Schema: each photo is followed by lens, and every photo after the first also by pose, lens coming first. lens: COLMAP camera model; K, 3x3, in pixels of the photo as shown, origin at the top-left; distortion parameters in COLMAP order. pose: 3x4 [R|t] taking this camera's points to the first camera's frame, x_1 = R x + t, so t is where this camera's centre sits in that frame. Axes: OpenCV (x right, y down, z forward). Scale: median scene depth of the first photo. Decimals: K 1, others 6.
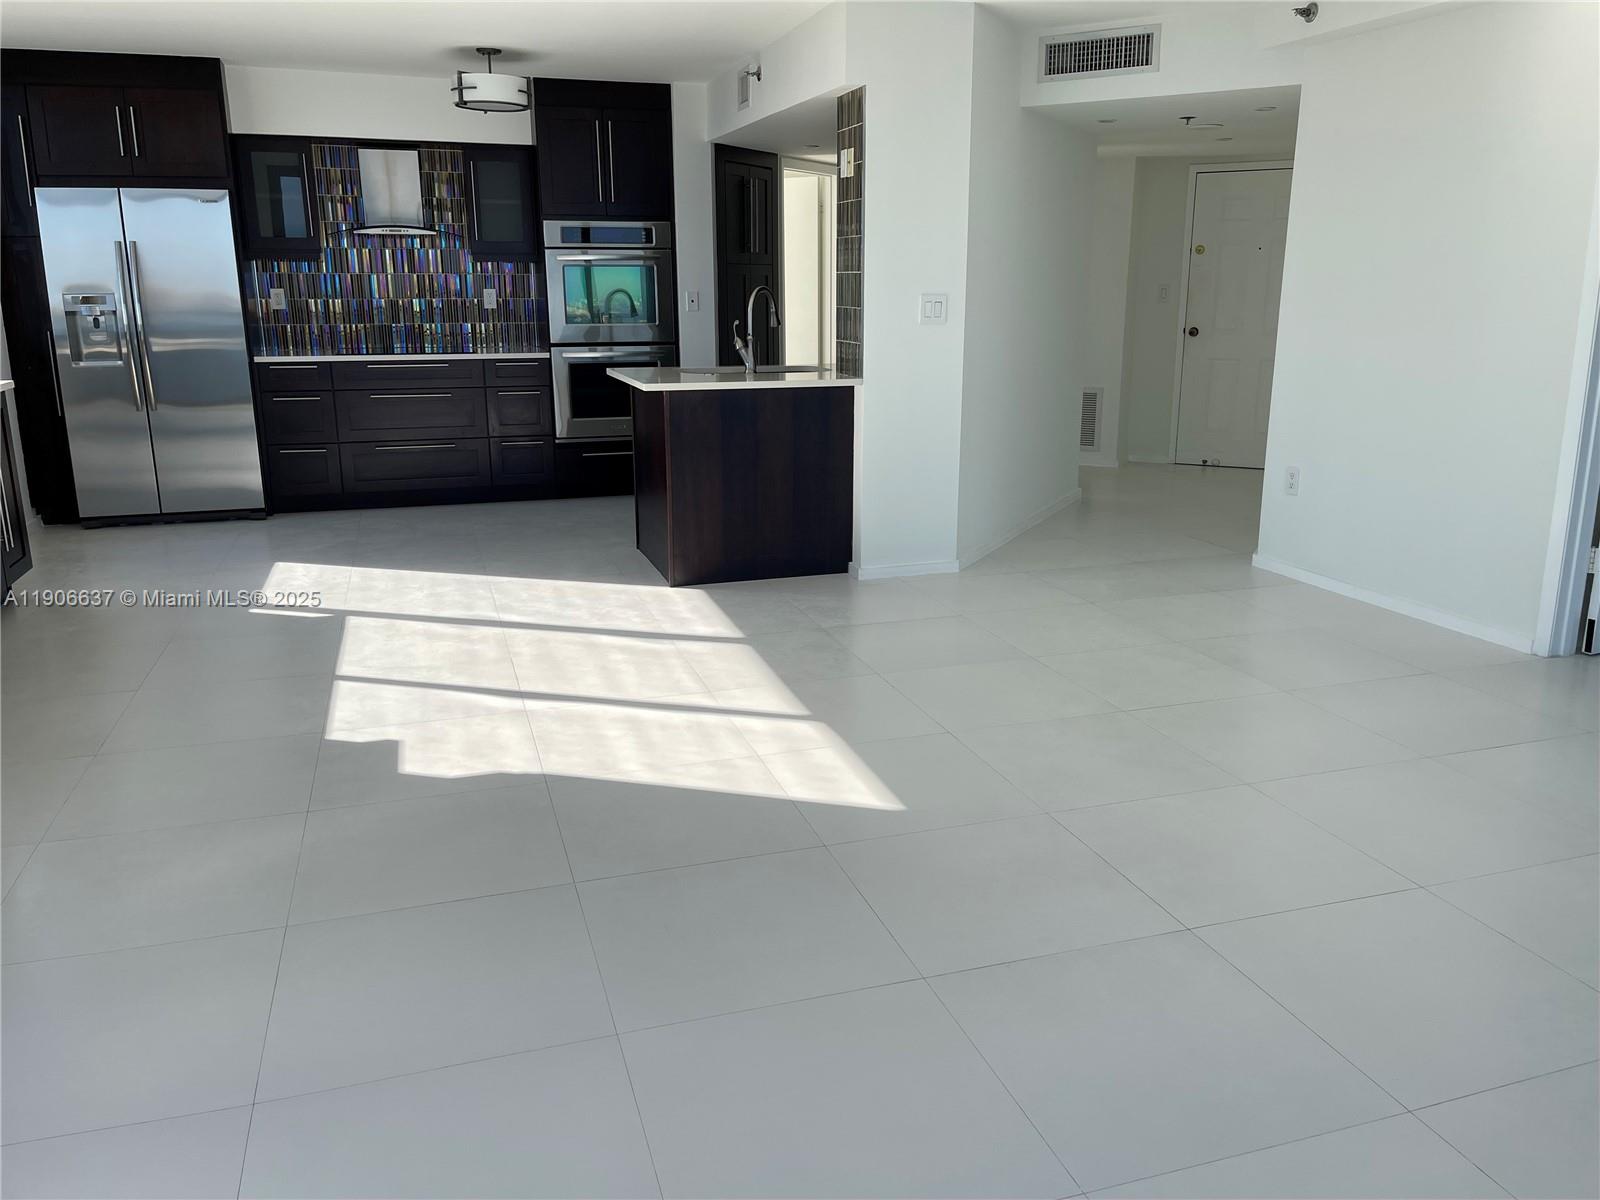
lens RADIAL K [[1208.9, 0, 804.8], [0, 1208.9, 580.6], [0, 0, 1]] dist [0.048062, -0.046212]
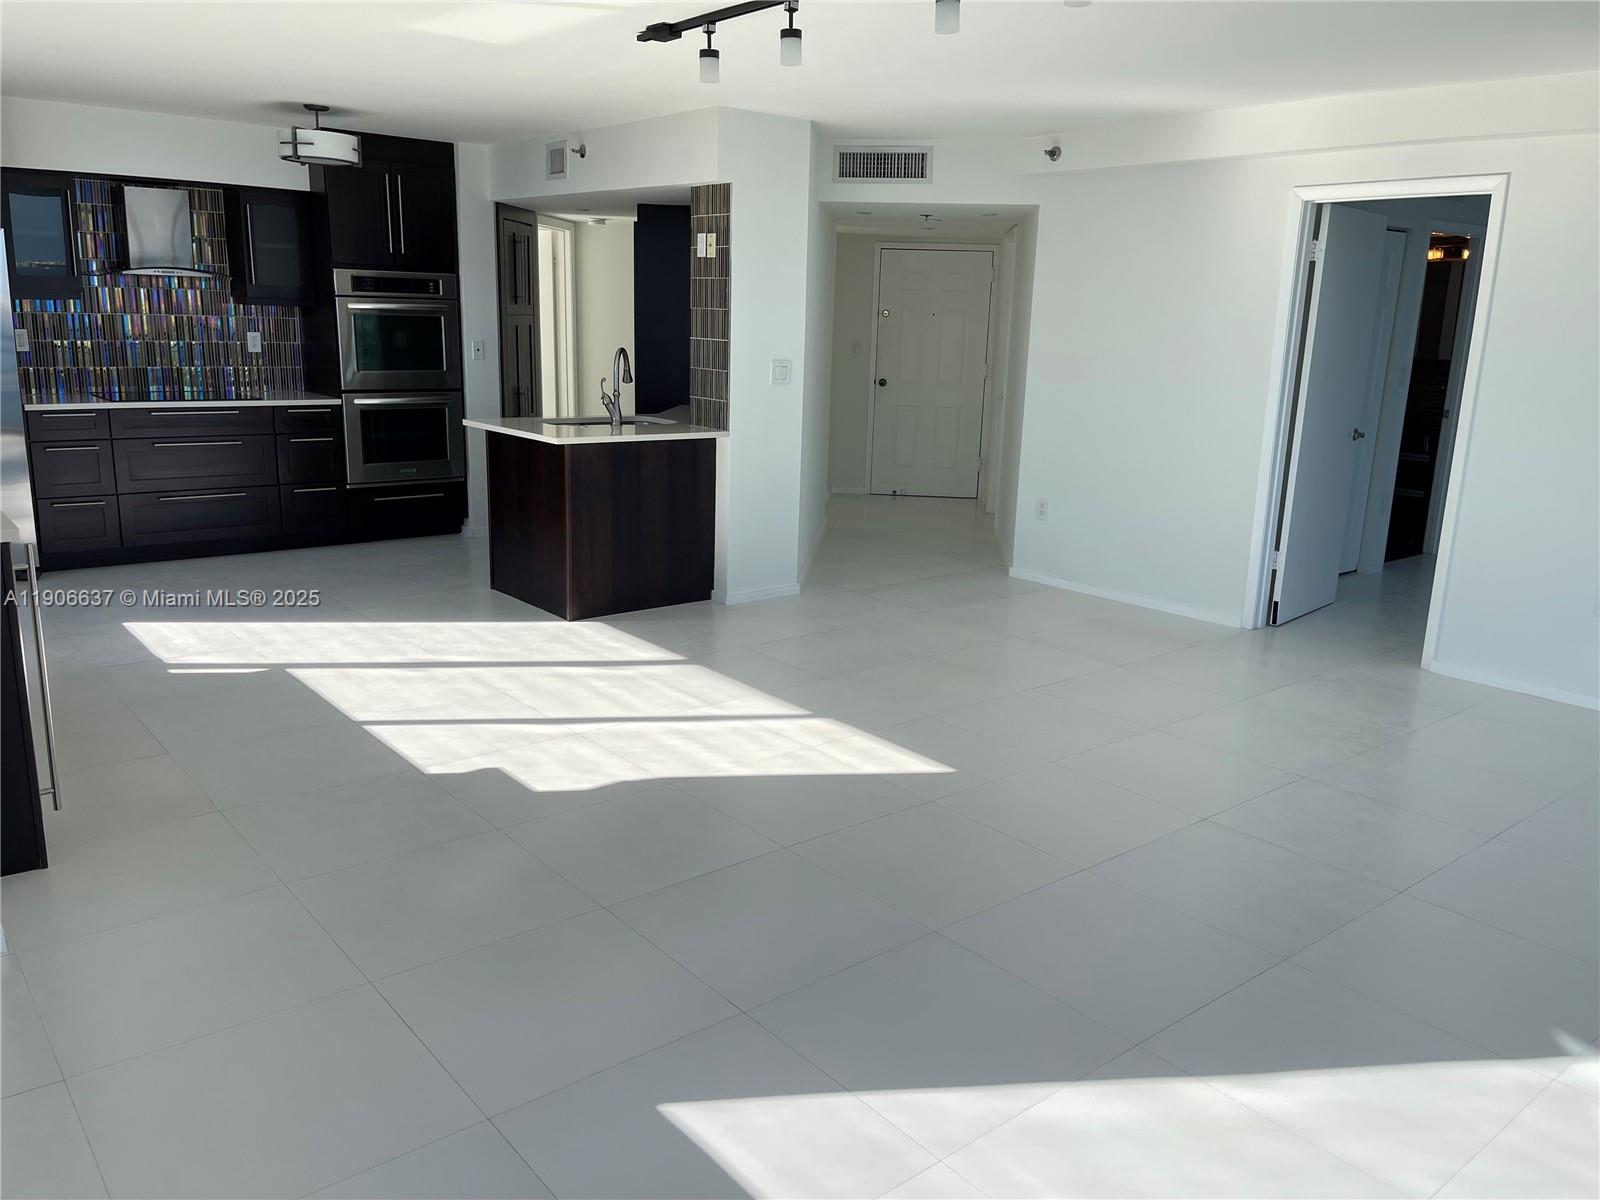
lens RADIAL K [[1203.7, 0, 803.0], [0, 1203.7, 593.1], [0, 0, 1]] dist [0.085383, -0.112377]
pose [[0.927797, -0.054659, 0.369059, -0.286699], [0.058103, 0.998309, 0.001784, -0.009108], [-0.368532, 0.019789, 0.929404, -0.088234]]
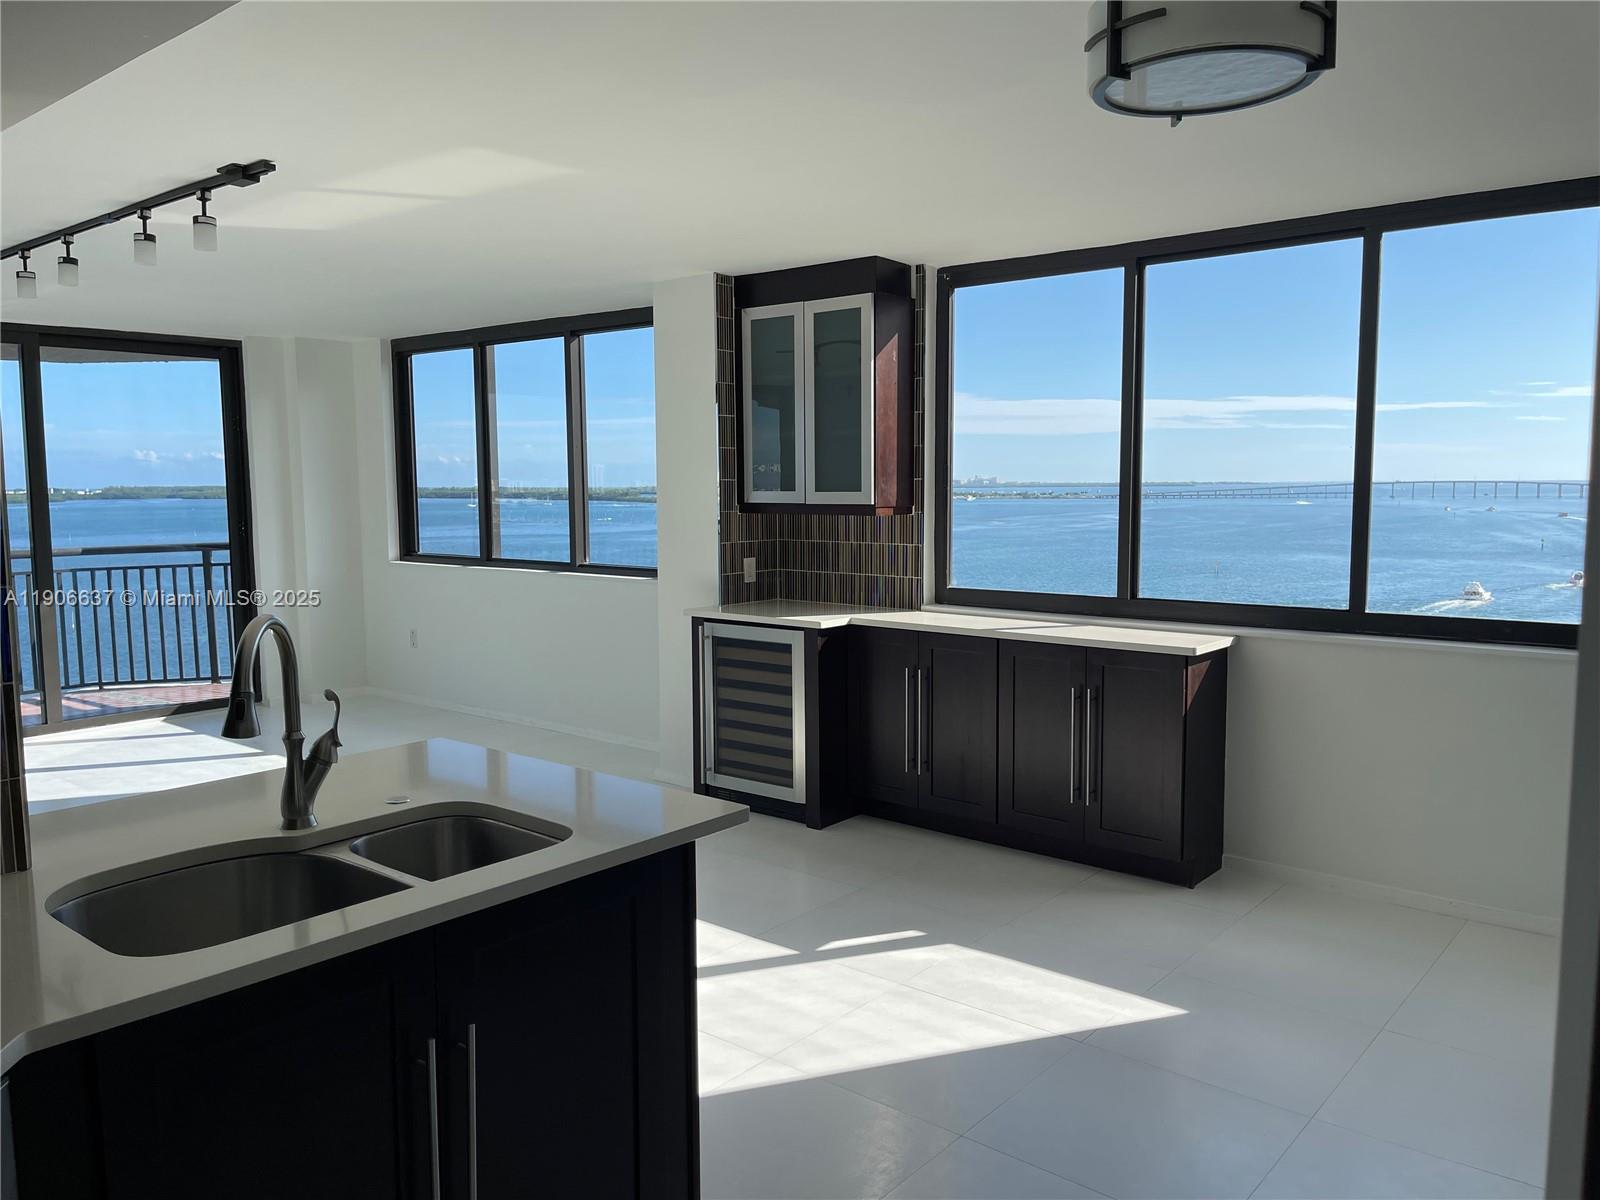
lens RADIAL K [[1188.8, 0, 804.4], [0, 1188.8, 621.3], [0, 0, 1]] dist [0.057843, -0.009610]
pose [[-0.839237, 0.070879, -0.539127, 0.026376], [-0.123488, 0.940720, 0.315906, -0.350720], [0.529559, 0.331695, -0.780734, 1.277156]]
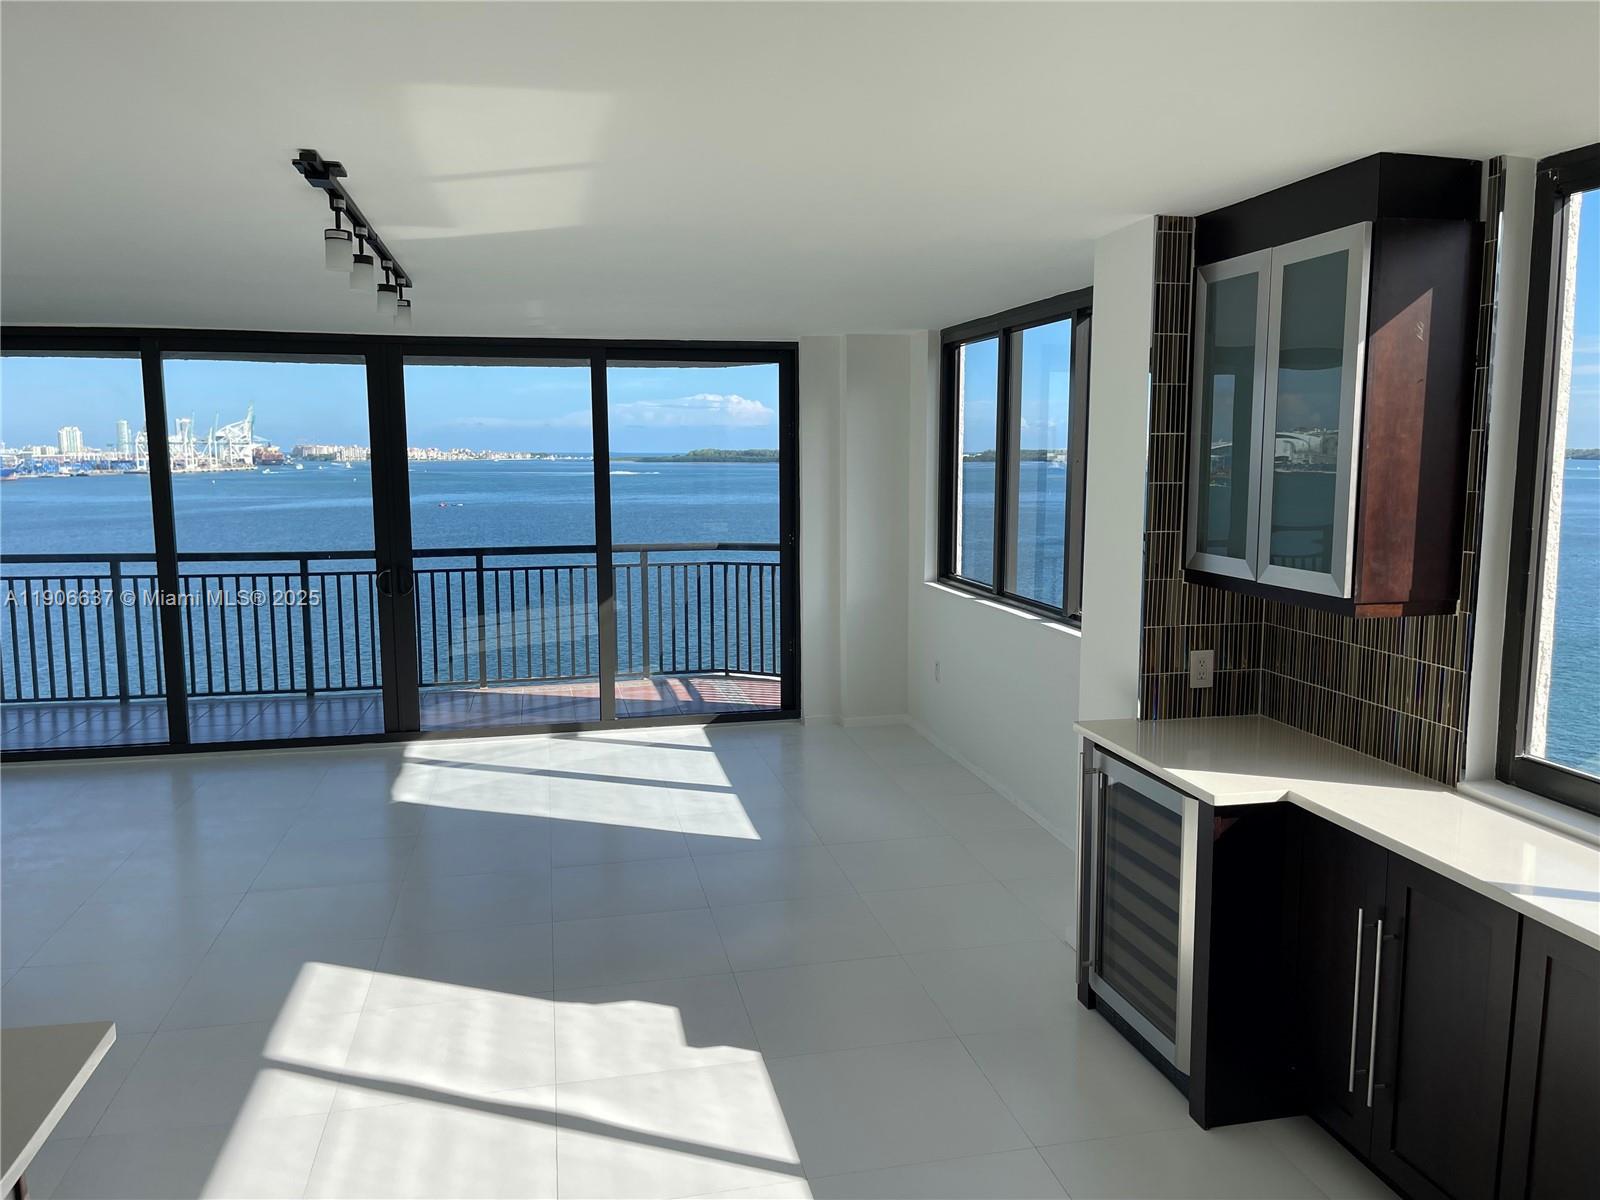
lens RADIAL K [[1202.9, 0, 809.2], [0, 1202.9, 605.1], [0, 0, 1]] dist [0.059783, -0.067263]
pose [[-0.995635, -0.007203, 0.093051, -0.317130], [0.027298, 0.930942, 0.364144, -0.348381], [-0.089248, 0.365095, -0.926682, 1.080752]]
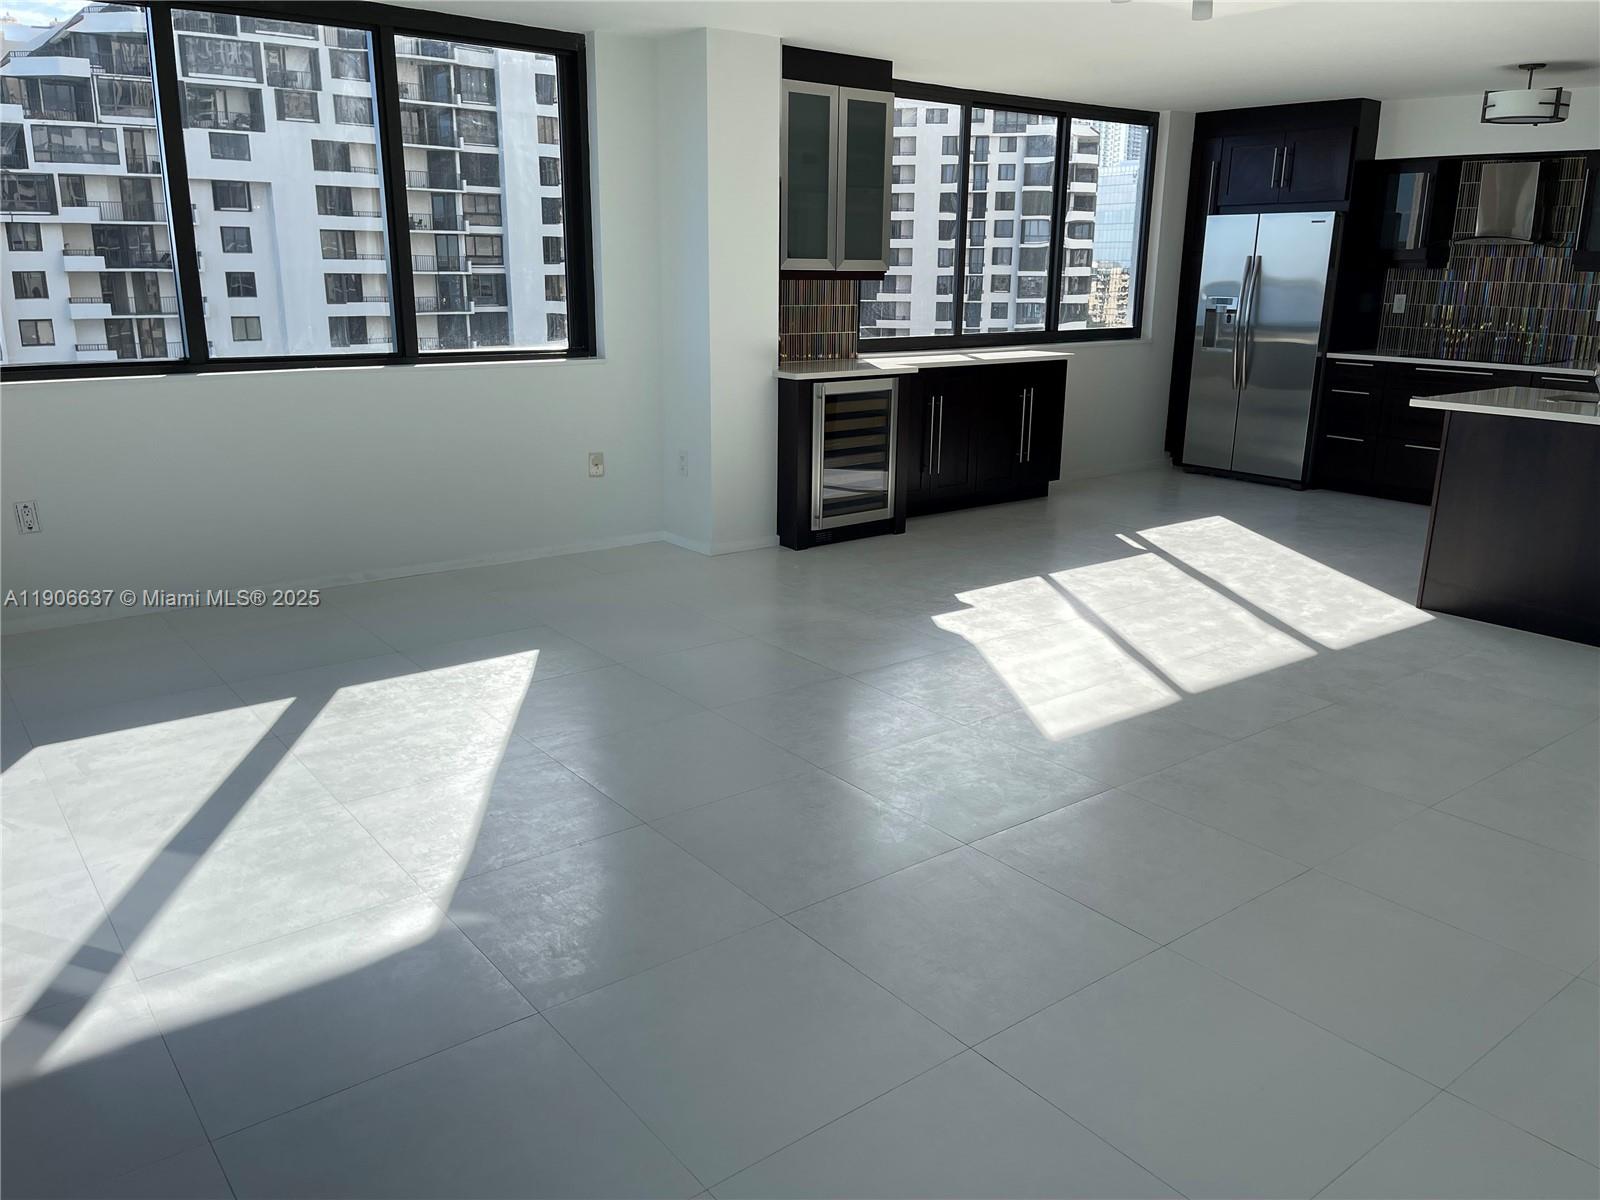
lens RADIAL K [[1203.7, 0, 803.0], [0, 1203.7, 593.1], [0, 0, 1]] dist [0.085383, -0.112377]
pose [[0.343504, 0.253227, -0.904368, 0.559277], [-0.235633, 0.955399, 0.178016, -0.059741], [0.909111, 0.151950, 0.387852, 0.138448]]
